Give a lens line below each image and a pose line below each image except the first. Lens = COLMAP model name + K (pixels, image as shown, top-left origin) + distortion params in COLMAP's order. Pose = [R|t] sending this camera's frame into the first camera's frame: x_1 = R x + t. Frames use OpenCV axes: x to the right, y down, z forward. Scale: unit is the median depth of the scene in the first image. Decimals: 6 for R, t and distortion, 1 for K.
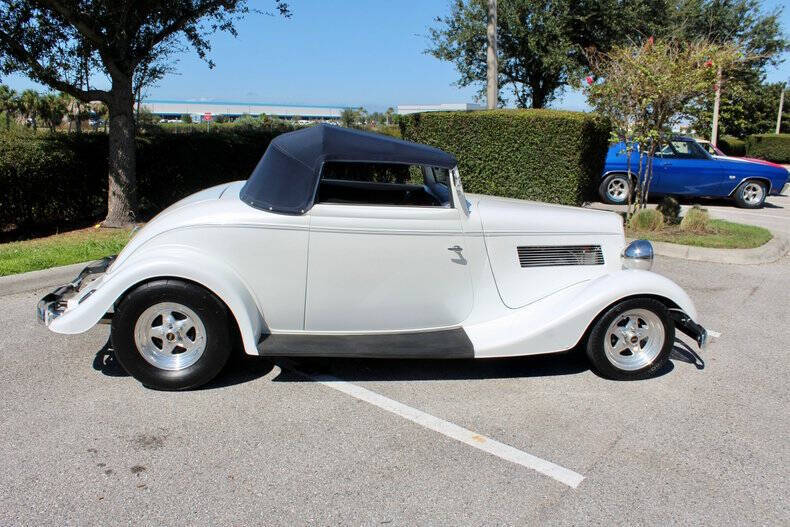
lens RADIAL K [[658.2, 0, 396.4], [0, 658.2, 260.4], [0, 0, 1]] dist [-0.157659, 0.136261]
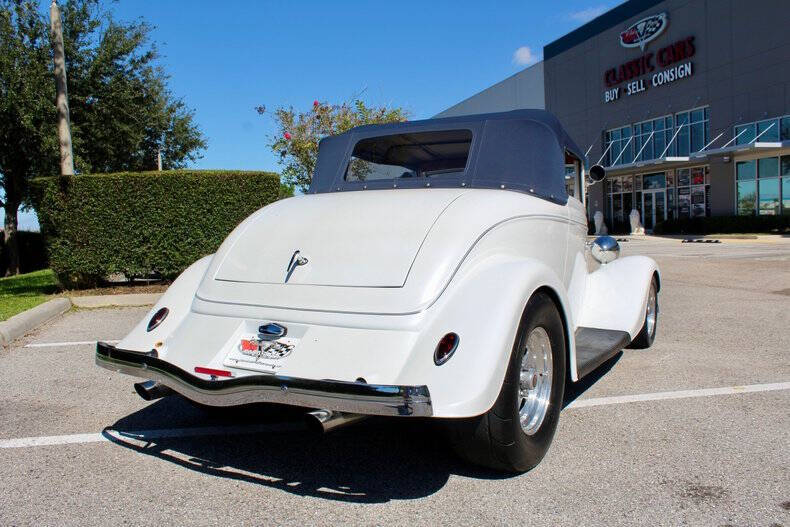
lens RADIAL K [[658.2, 0, 392.3], [0, 658.2, 257.1], [0, 0, 1]] dist [-0.157659, 0.136261]
pose [[0.610287, -0.073912, 0.788725, -0.408608], [0.201821, 0.977291, -0.064579, 0.002578], [-0.766041, 0.198593, 0.611345, 0.286533]]
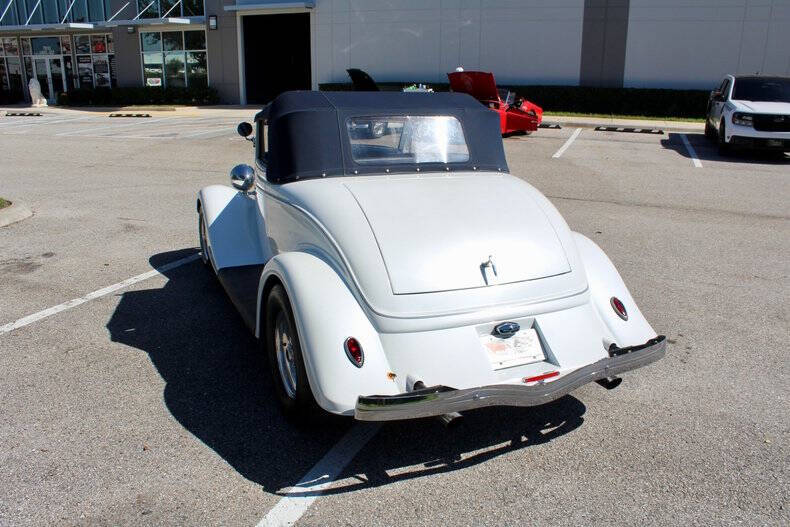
lens RADIAL K [[658.2, 0, 394.2], [0, 658.2, 261.6], [0, 0, 1]] dist [-0.157659, 0.136261]
pose [[-0.293180, -0.290275, 0.910926, -0.496284], [0.185391, 0.917448, 0.352021, -0.153718], [-0.937910, 0.272083, -0.215163, 0.619476]]
